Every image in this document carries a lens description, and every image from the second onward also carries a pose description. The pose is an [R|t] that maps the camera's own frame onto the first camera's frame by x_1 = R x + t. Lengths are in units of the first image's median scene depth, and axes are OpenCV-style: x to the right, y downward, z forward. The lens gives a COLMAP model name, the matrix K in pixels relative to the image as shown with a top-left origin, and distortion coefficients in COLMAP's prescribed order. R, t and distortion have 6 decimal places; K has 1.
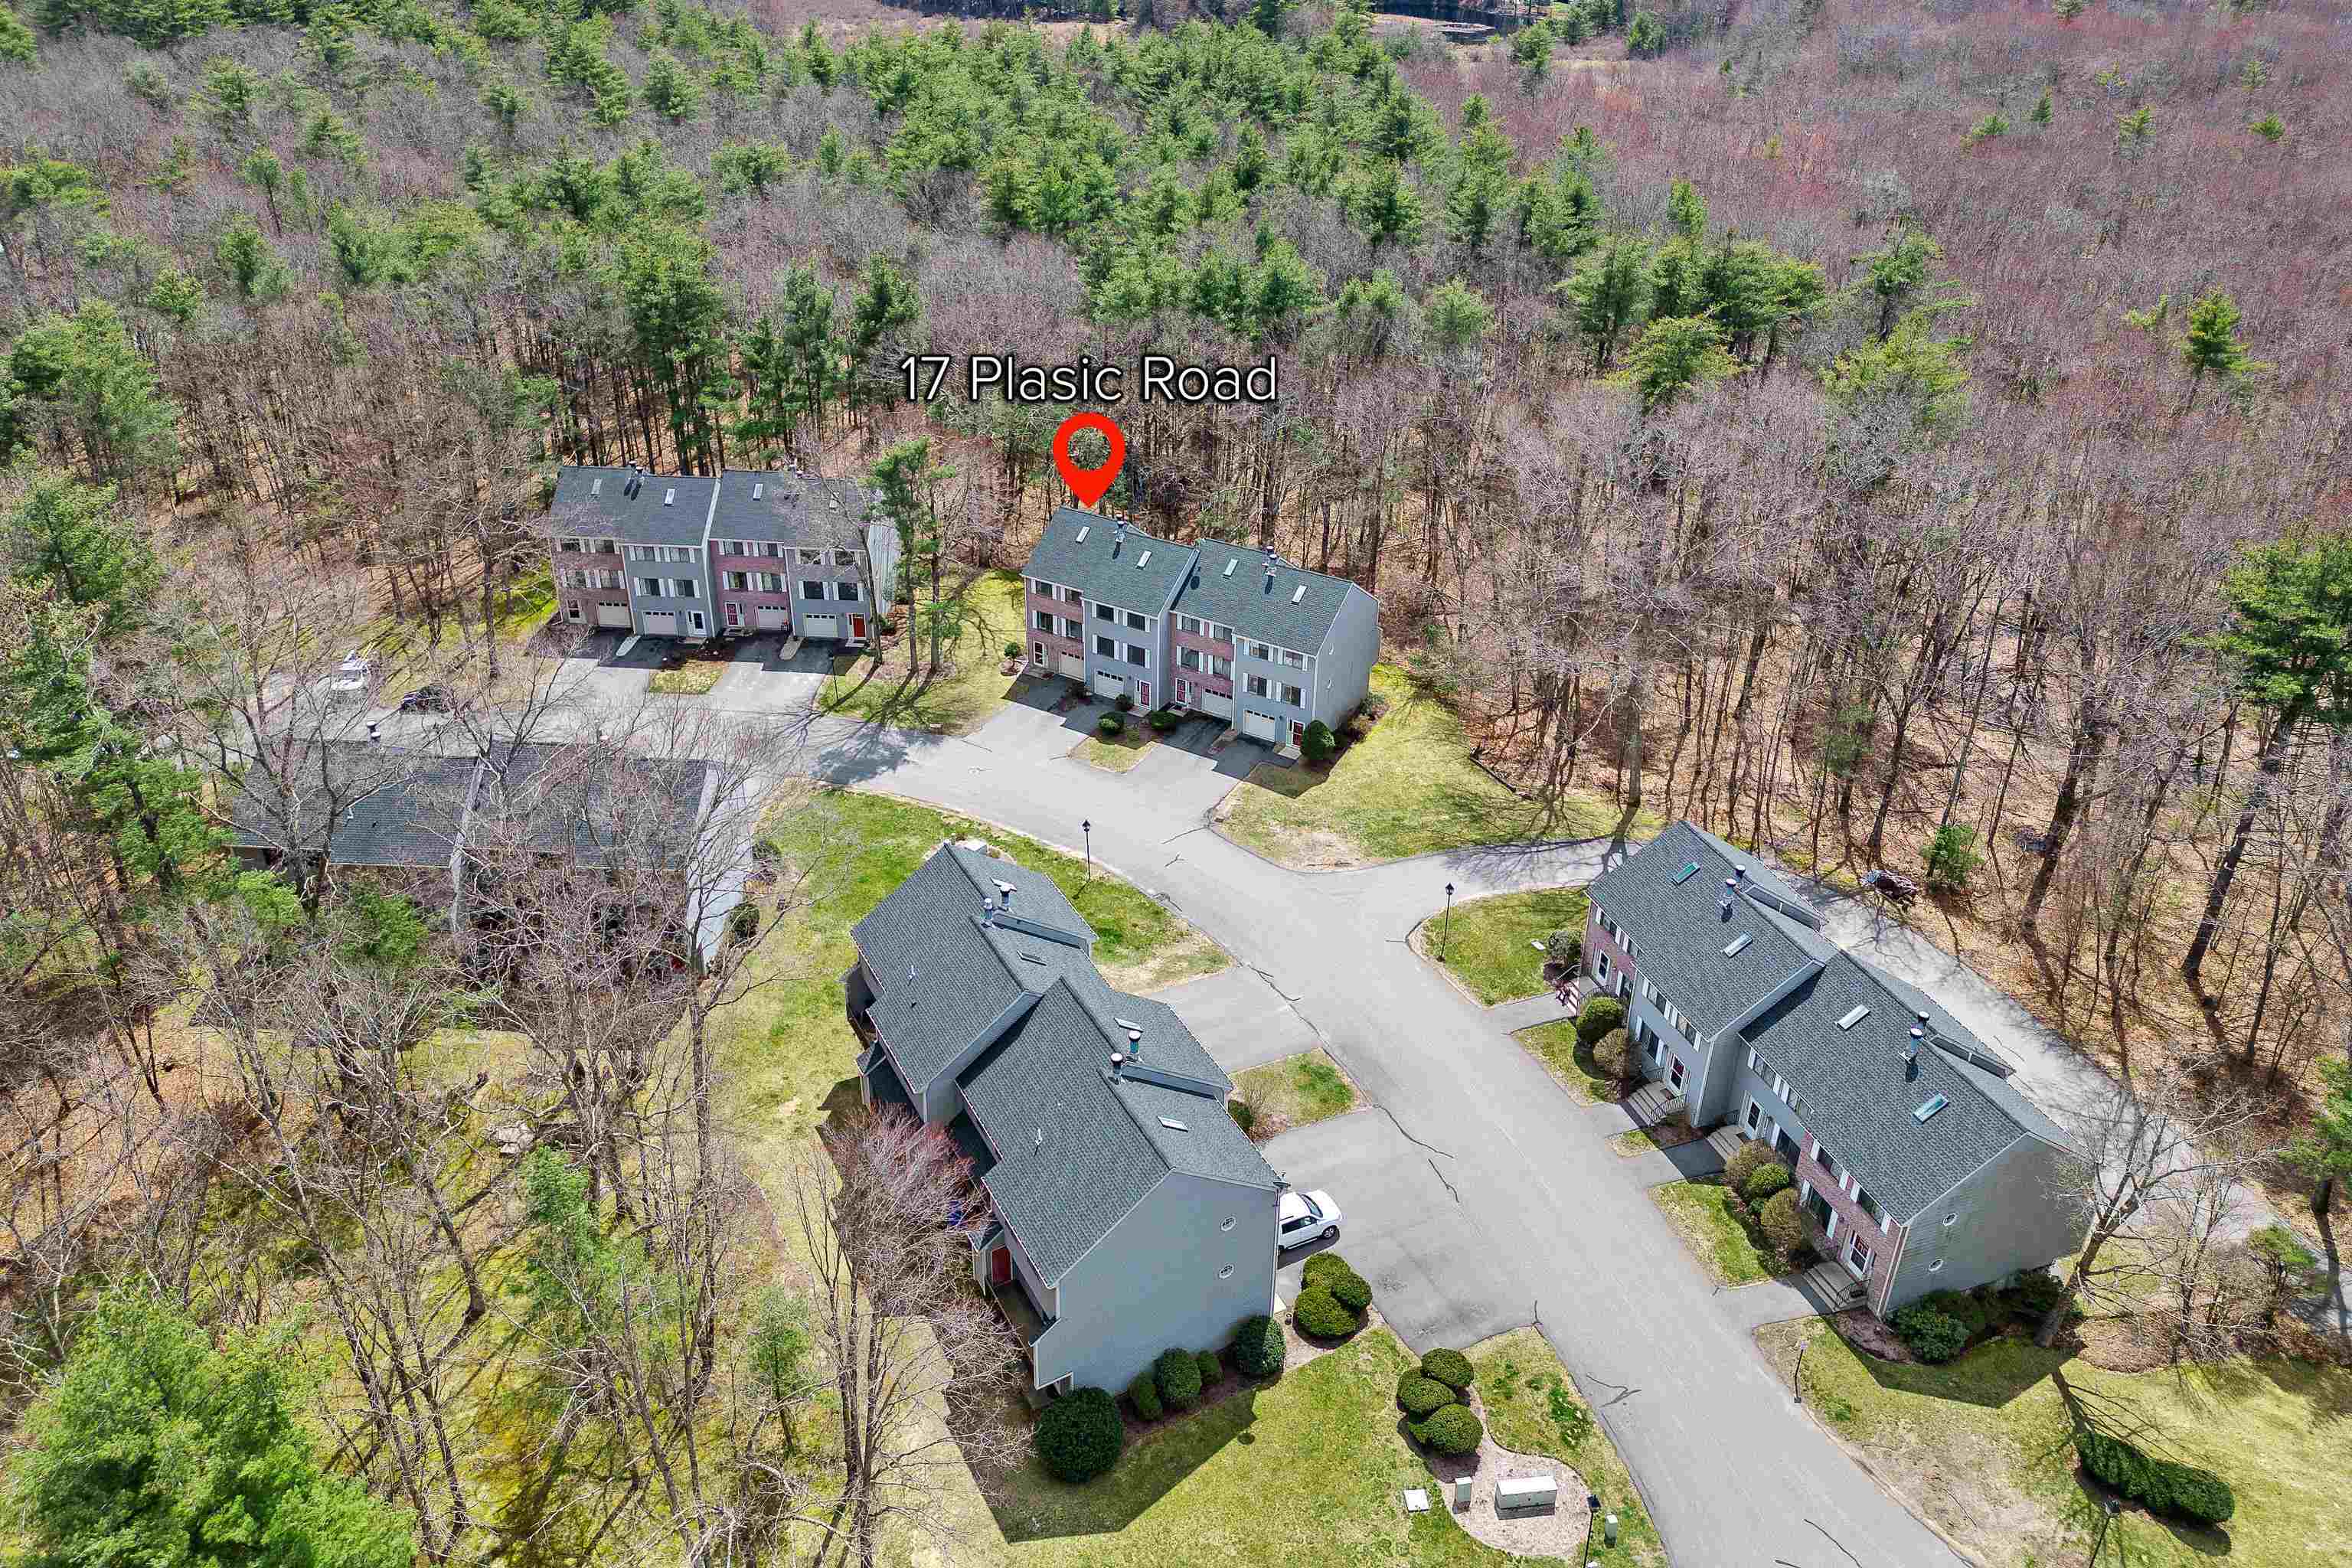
lens RADIAL K [[1678.3, 0, 1170.5], [0, 1678.3, 758.4], [0, 0, 1]] dist [0.058190, -0.044955]
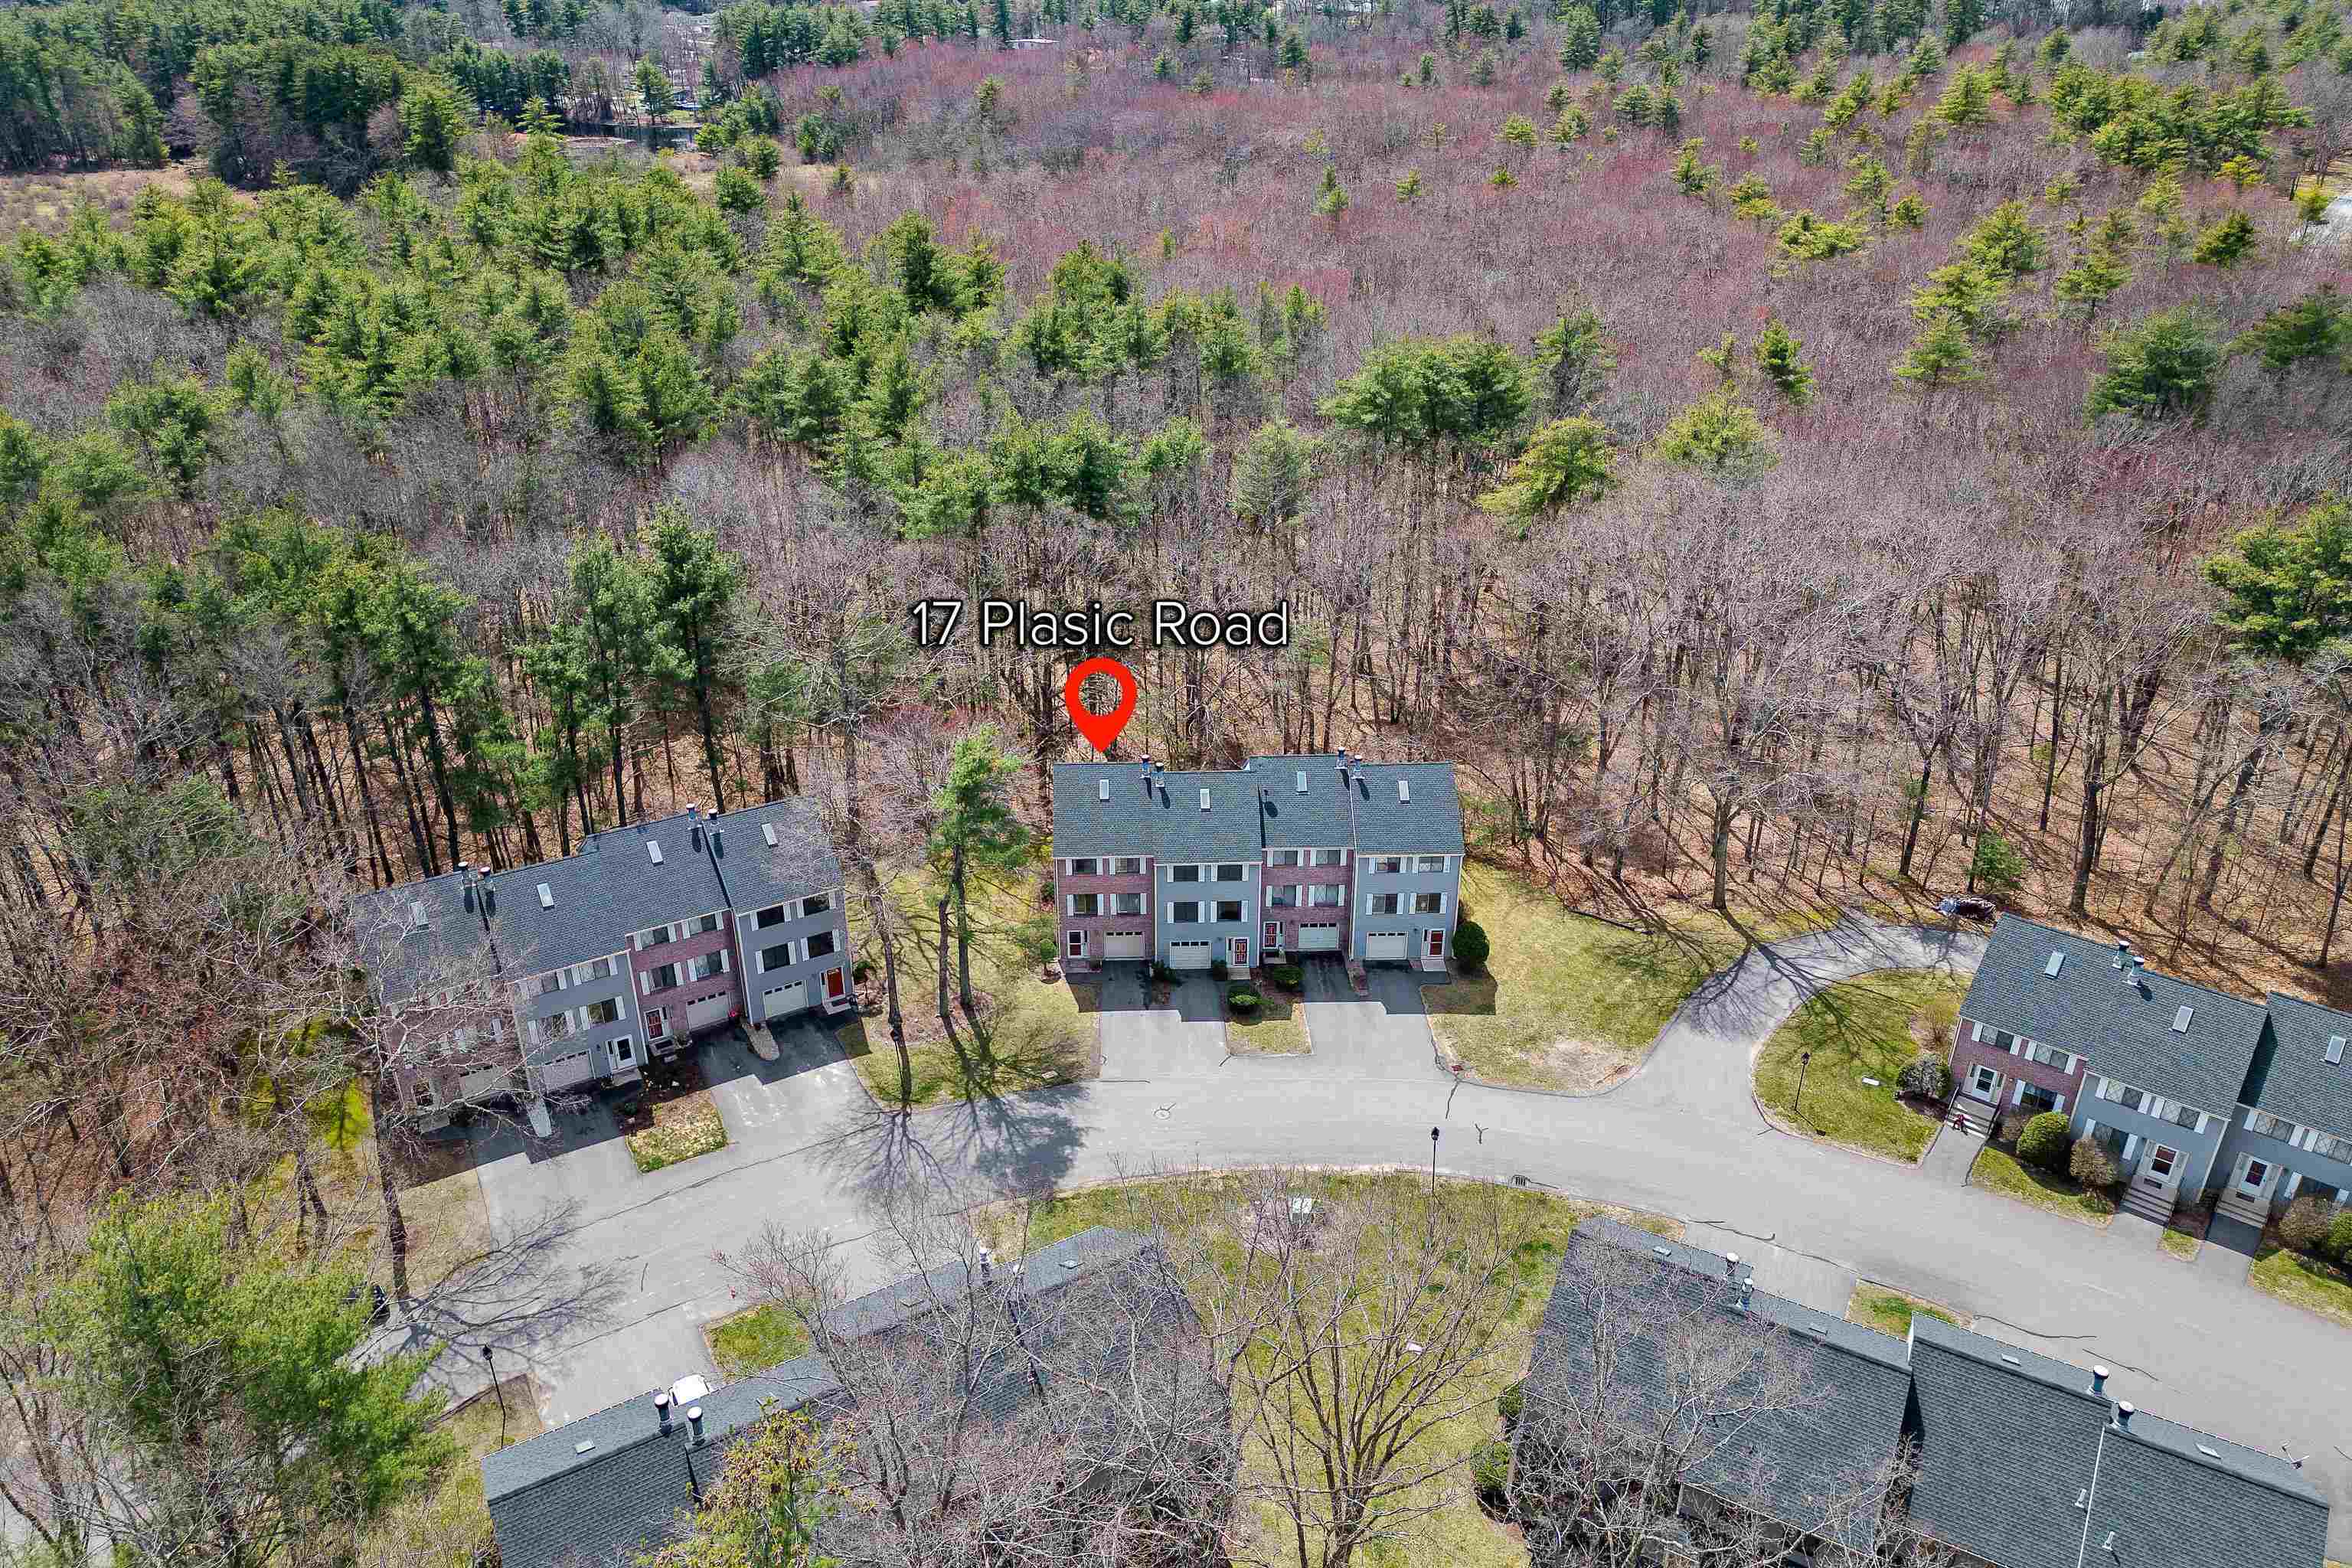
lens RADIAL K [[1678.3, 0, 1174.7], [0, 1678.3, 779.7], [0, 0, 1]] dist [0.058190, -0.044955]
pose [[0.837659, -0.265035, 0.477582, -0.425571], [0.284163, 0.958196, 0.033343, -0.159540], [-0.466454, 0.107781, 0.877954, 0.263152]]
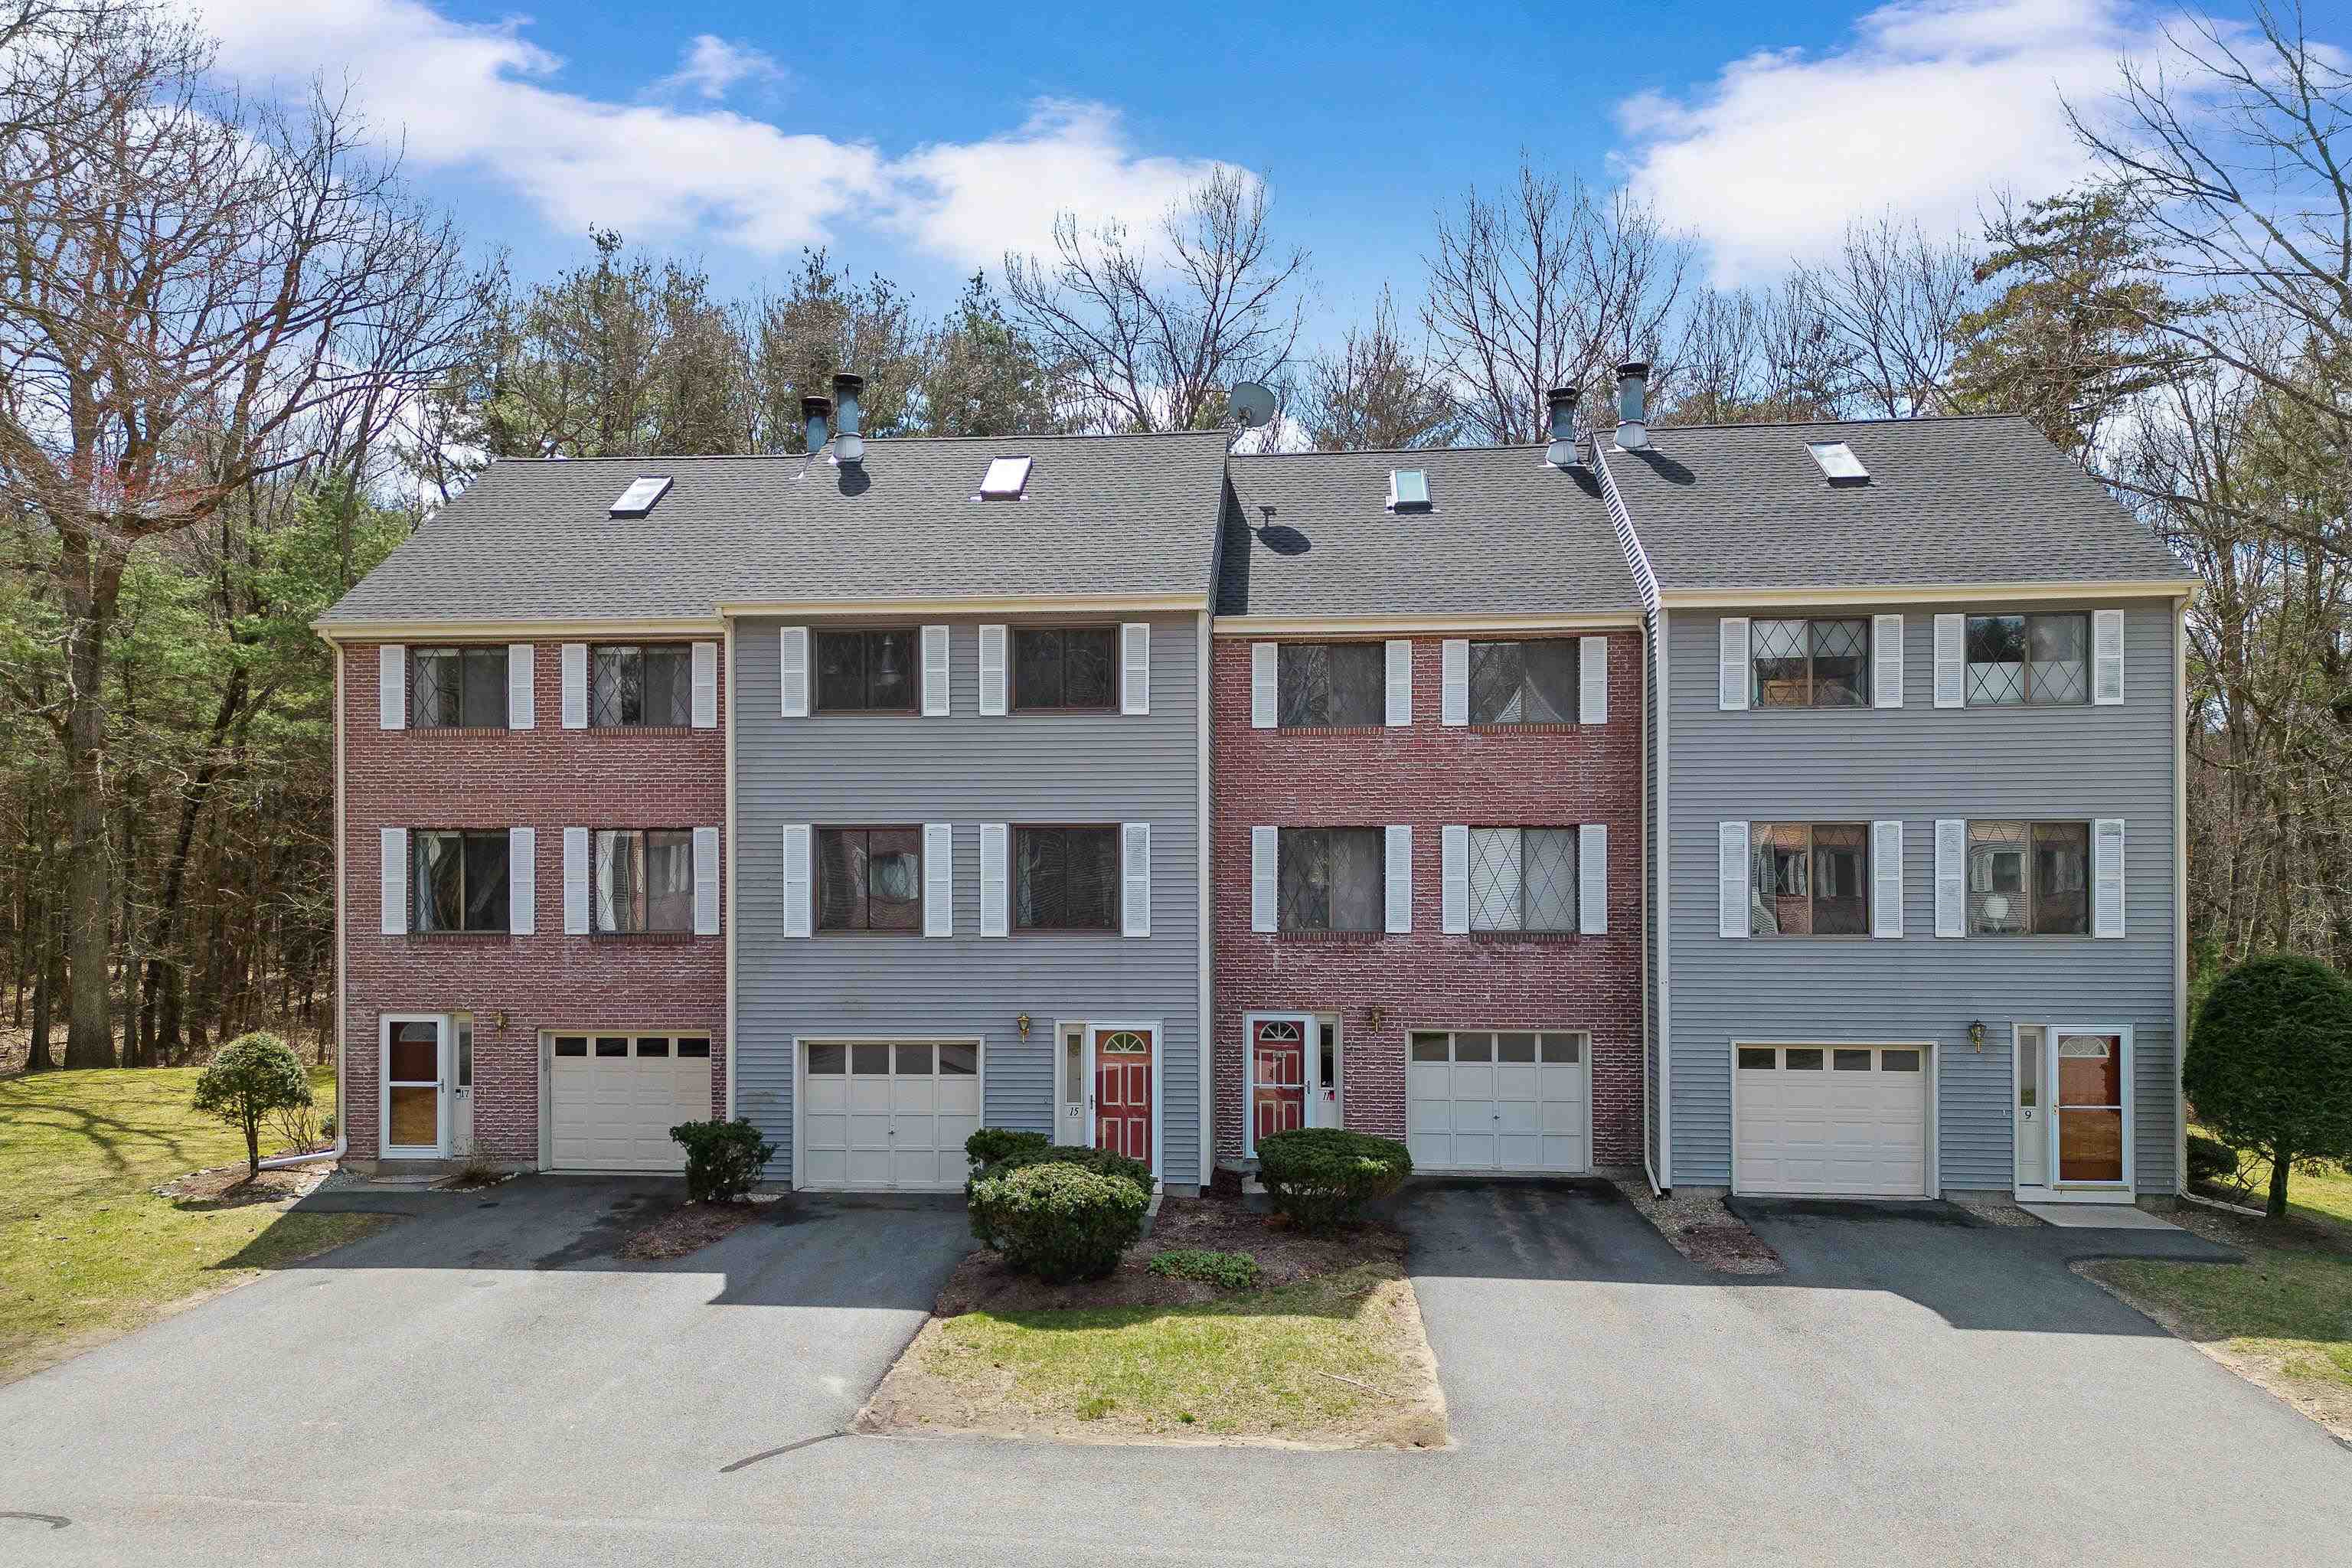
lens RADIAL K [[1678.3, 0, 1142.5], [0, 1678.3, 837.8], [0, 0, 1]] dist [0.058190, -0.044955]
pose [[0.900966, 0.000057, 0.433889, -0.091201], [0.227836, 0.850978, -0.473209, 0.022981], [-0.369257, 0.525201, 0.766689, 0.848698]]
